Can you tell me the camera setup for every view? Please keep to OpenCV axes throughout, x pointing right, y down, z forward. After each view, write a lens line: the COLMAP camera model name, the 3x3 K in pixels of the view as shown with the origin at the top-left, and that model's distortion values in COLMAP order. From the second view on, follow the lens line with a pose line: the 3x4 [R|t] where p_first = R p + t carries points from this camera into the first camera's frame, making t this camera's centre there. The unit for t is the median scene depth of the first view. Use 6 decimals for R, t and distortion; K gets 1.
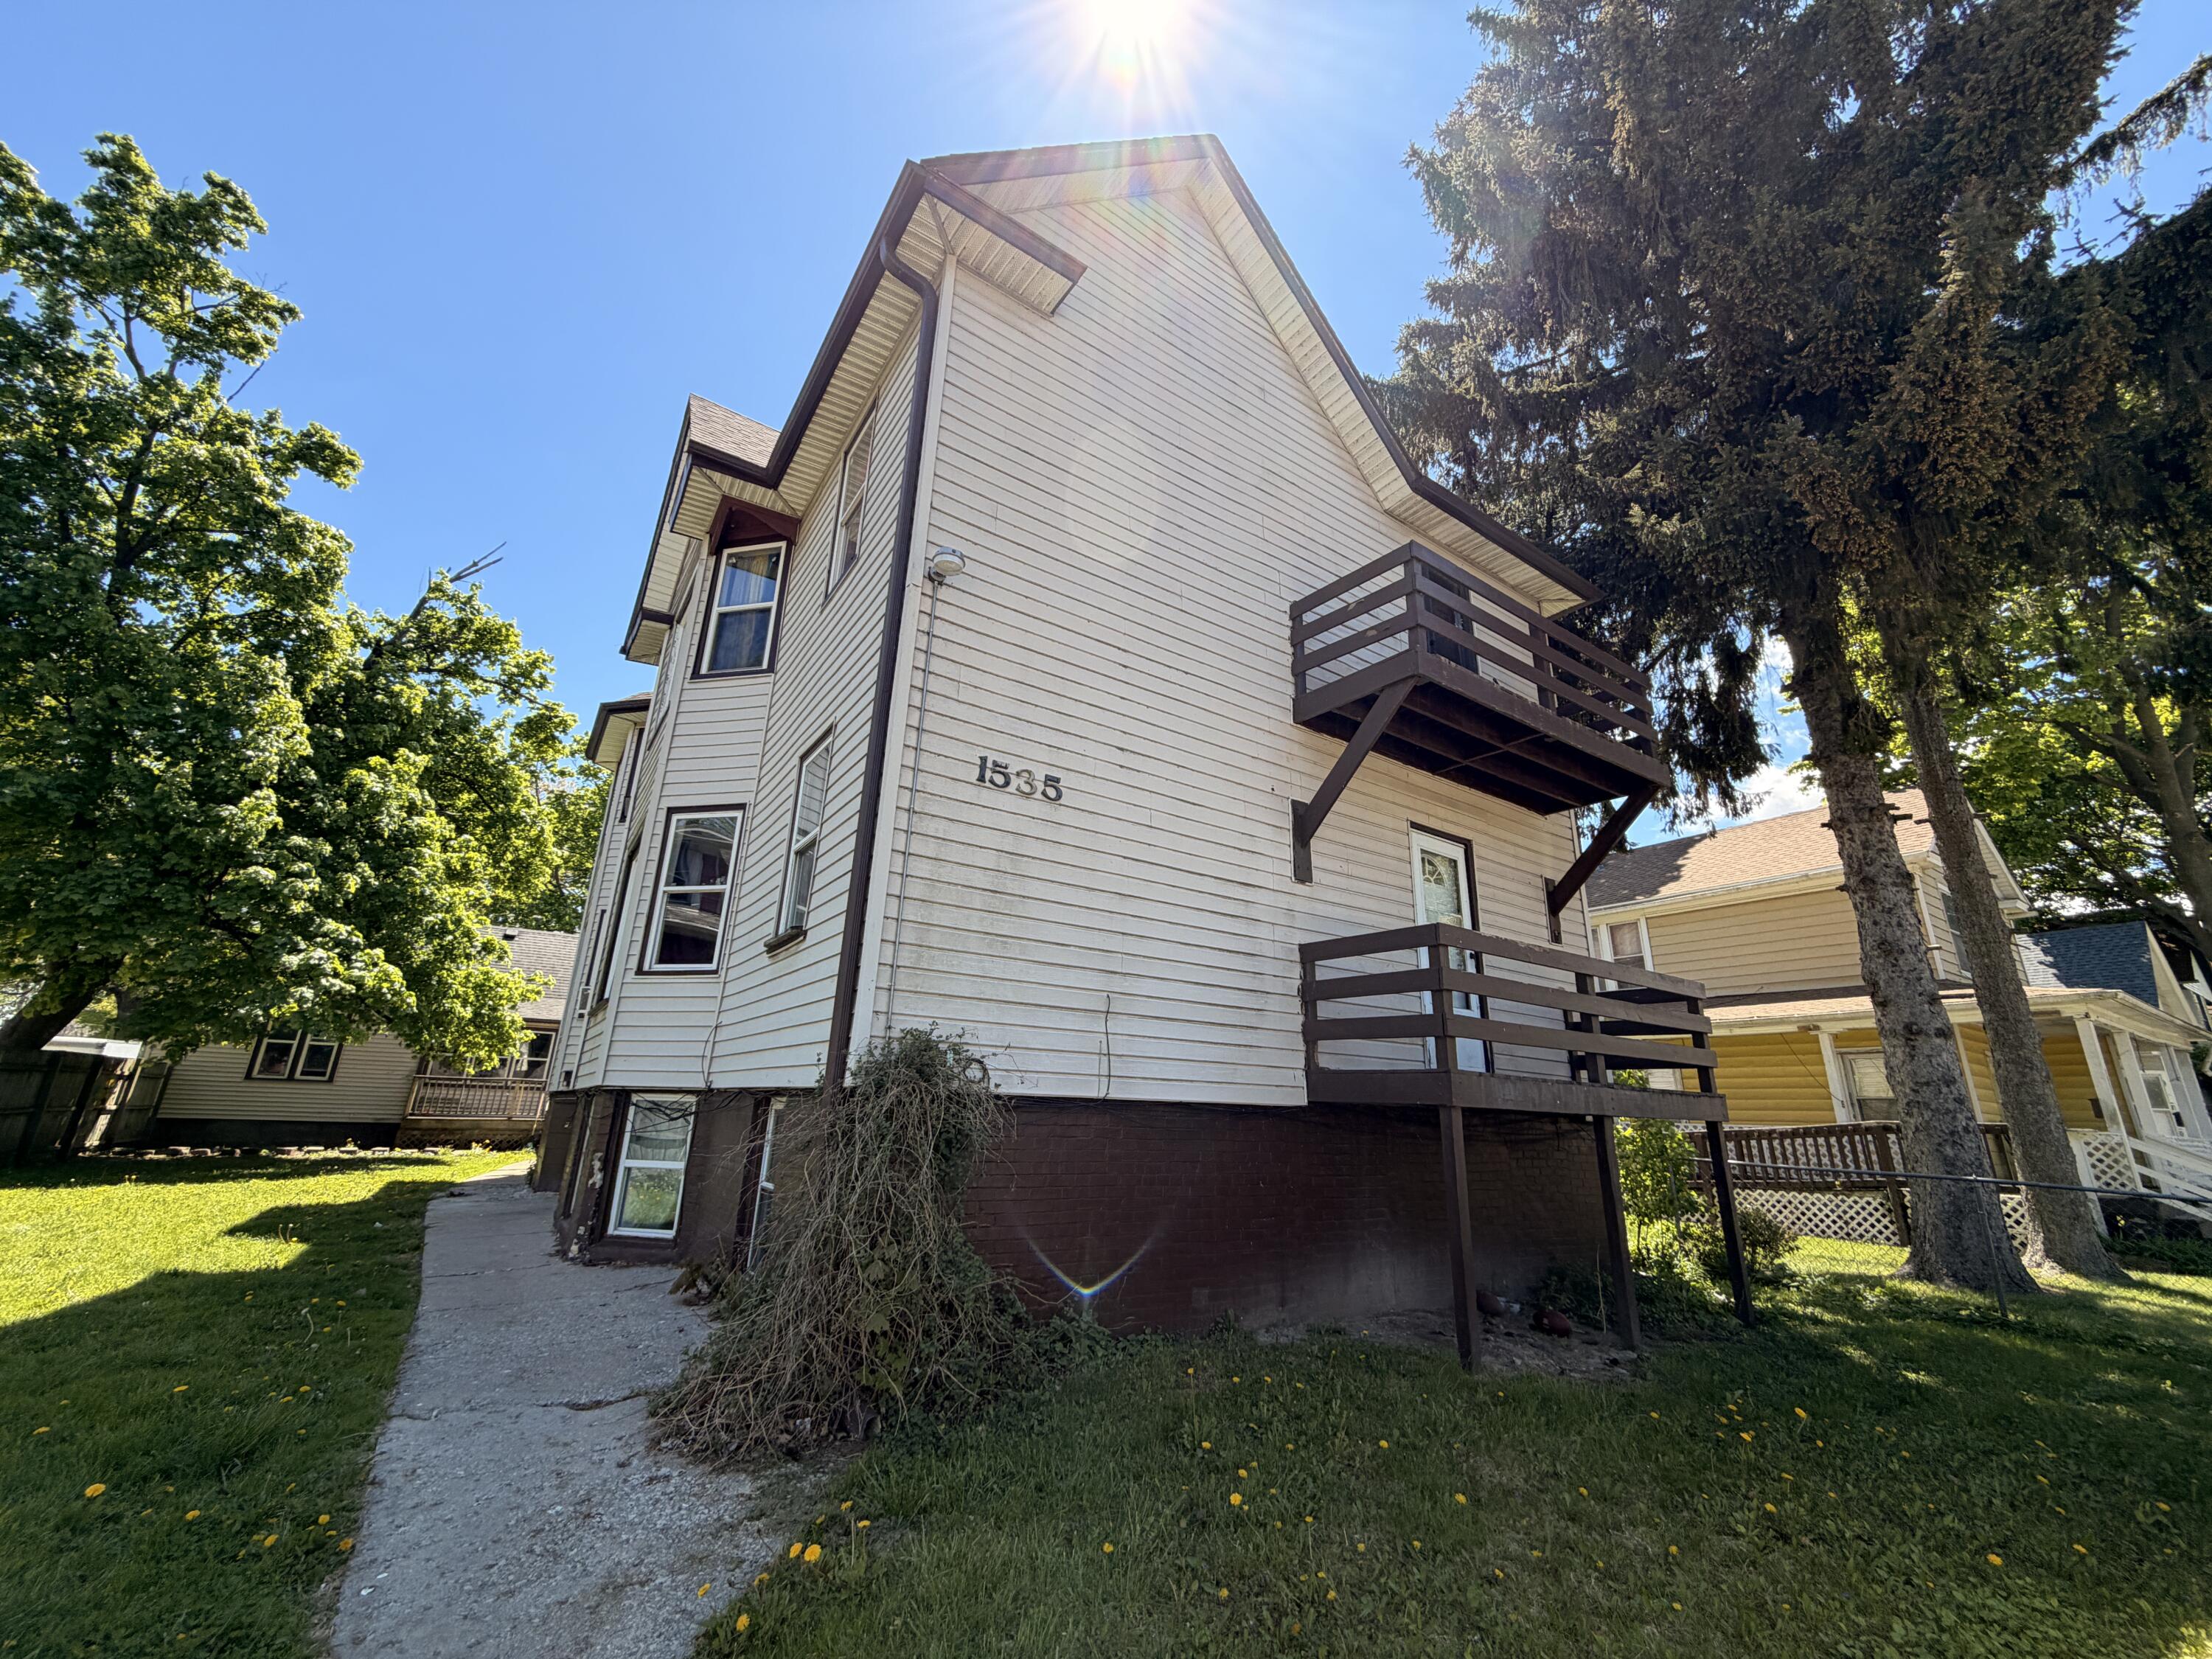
lens RADIAL K [[877.9, 0, 1103.4], [0, 877.9, 827.7], [0, 0, 1]] dist [-0.004560, -0.000324]
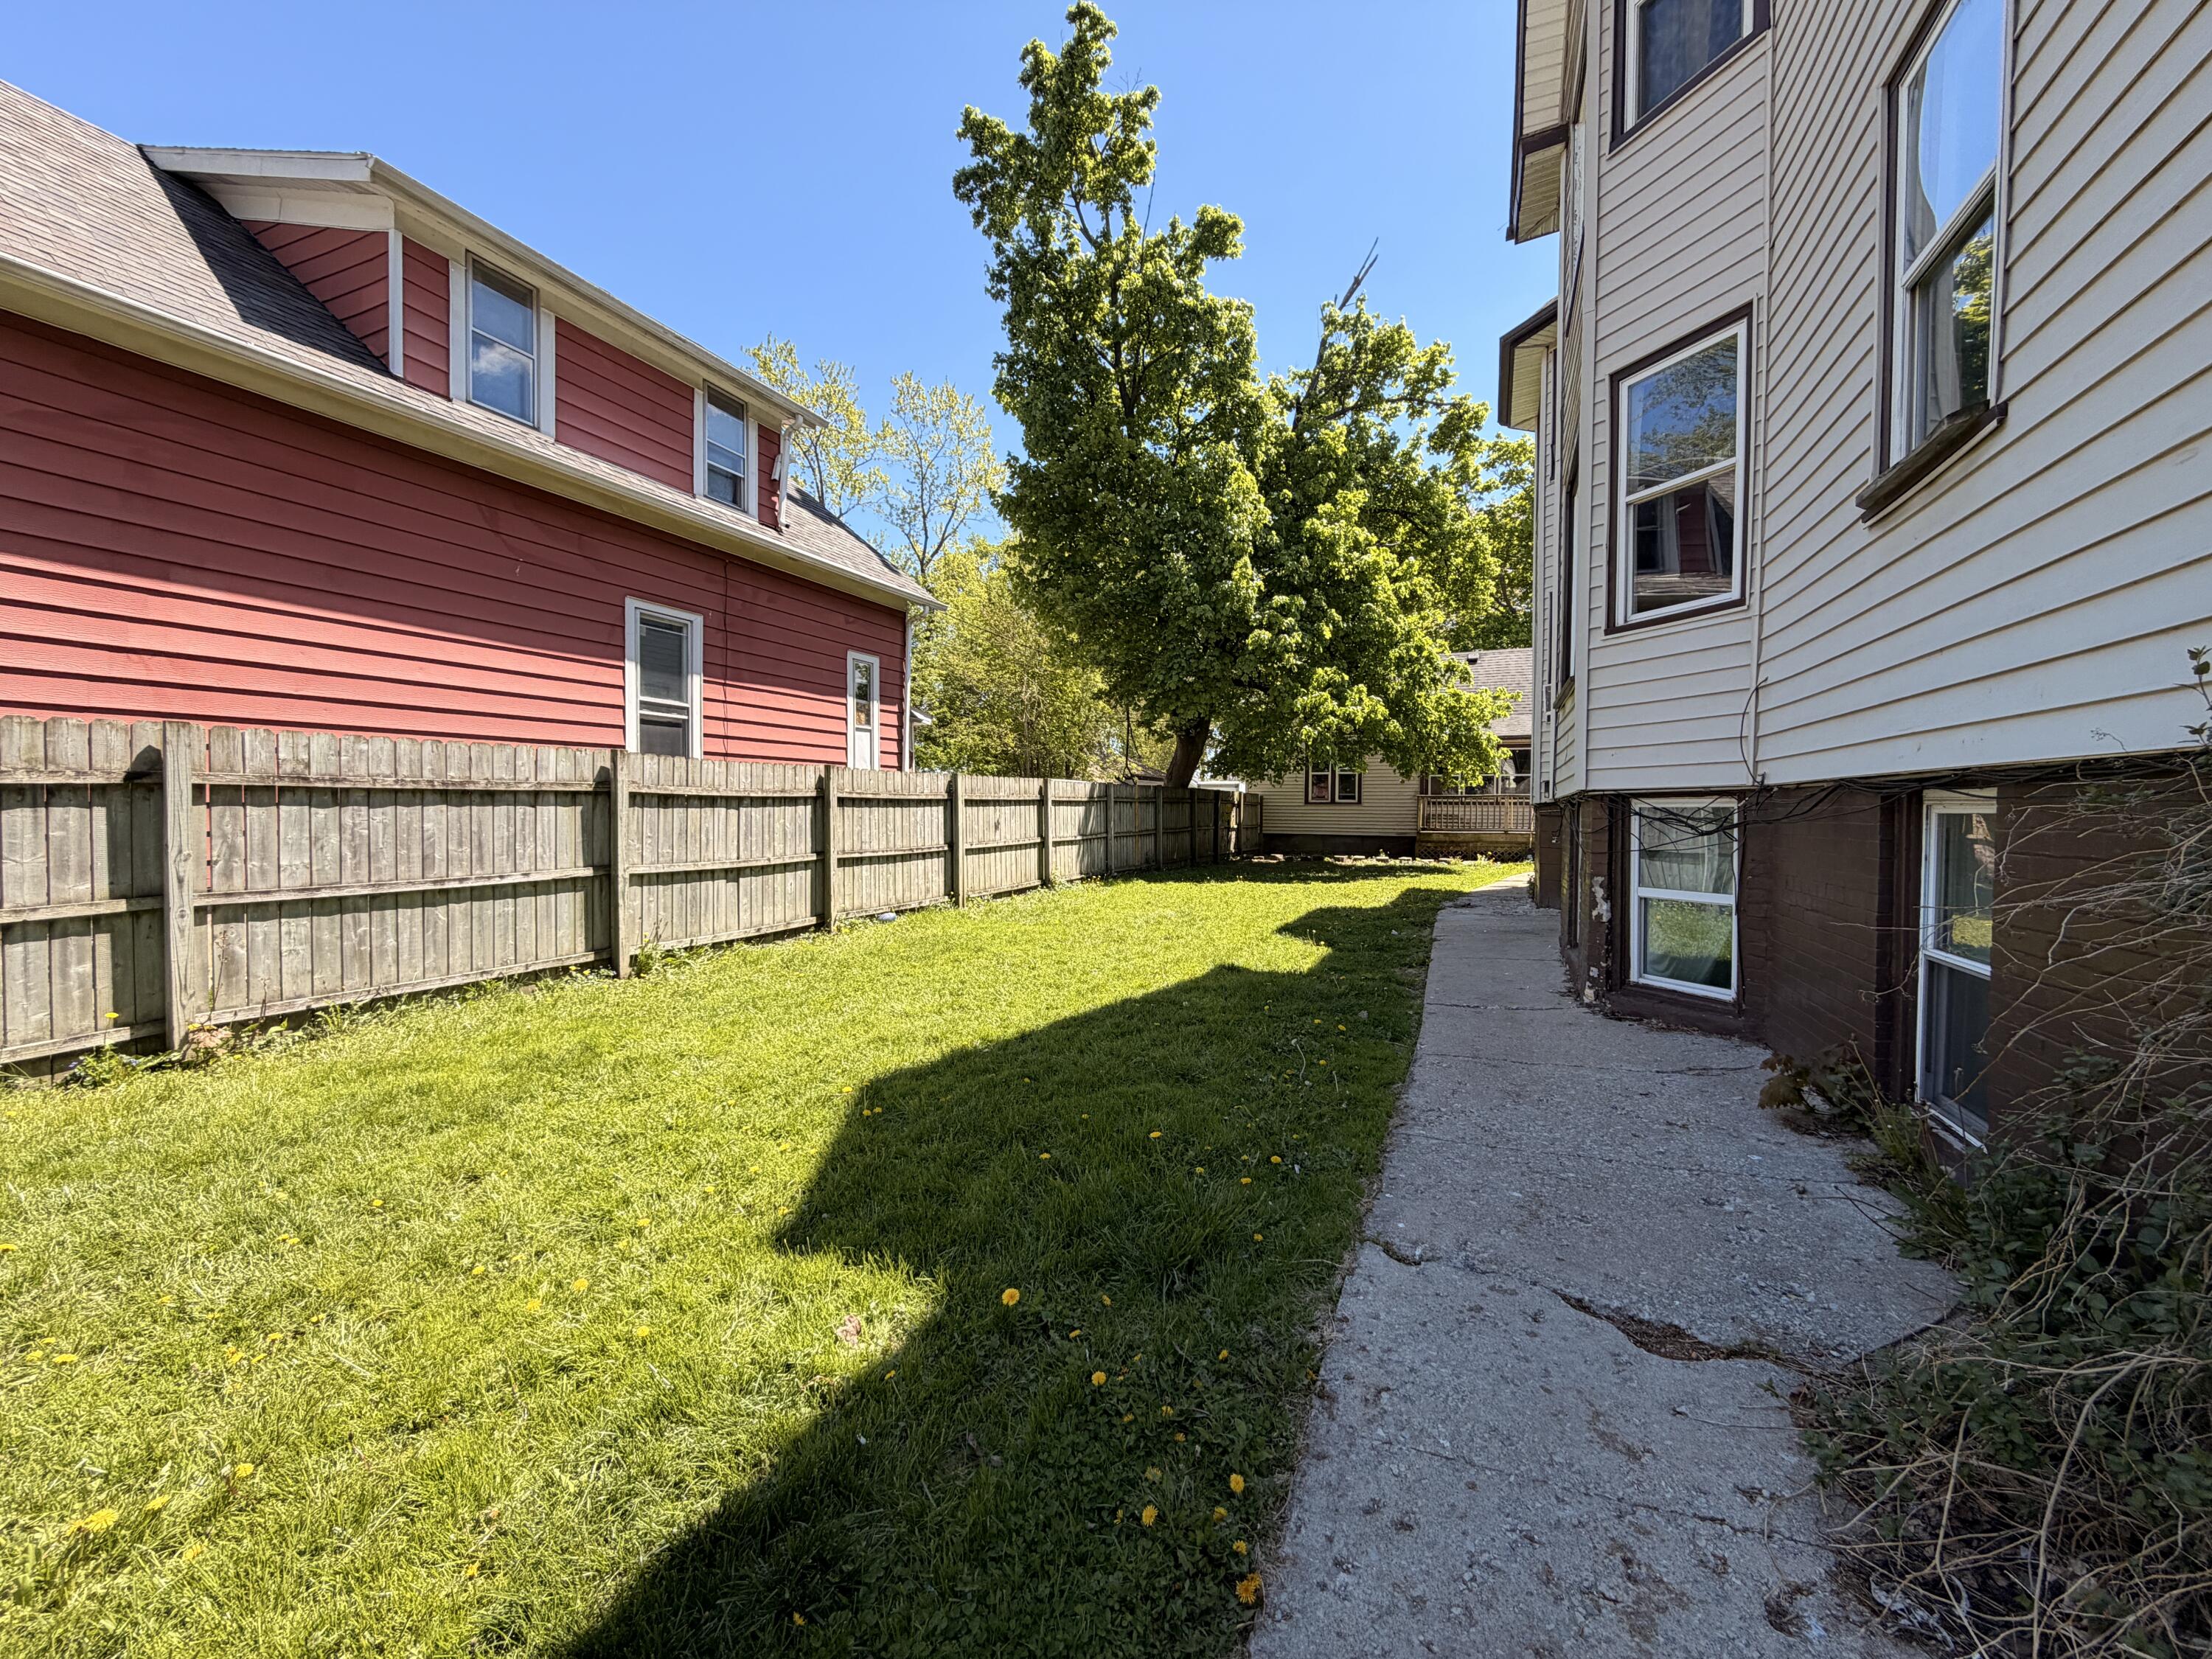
lens RADIAL K [[877.9, 0, 1104.5], [0, 877.9, 824.5], [0, 0, 1]] dist [-0.004560, -0.000324]
pose [[0.531743, -0.009961, -0.846847, -0.094872], [0.269935, 0.949773, 0.158323, 0.055195], [0.802735, -0.312781, 0.507724, 0.168151]]
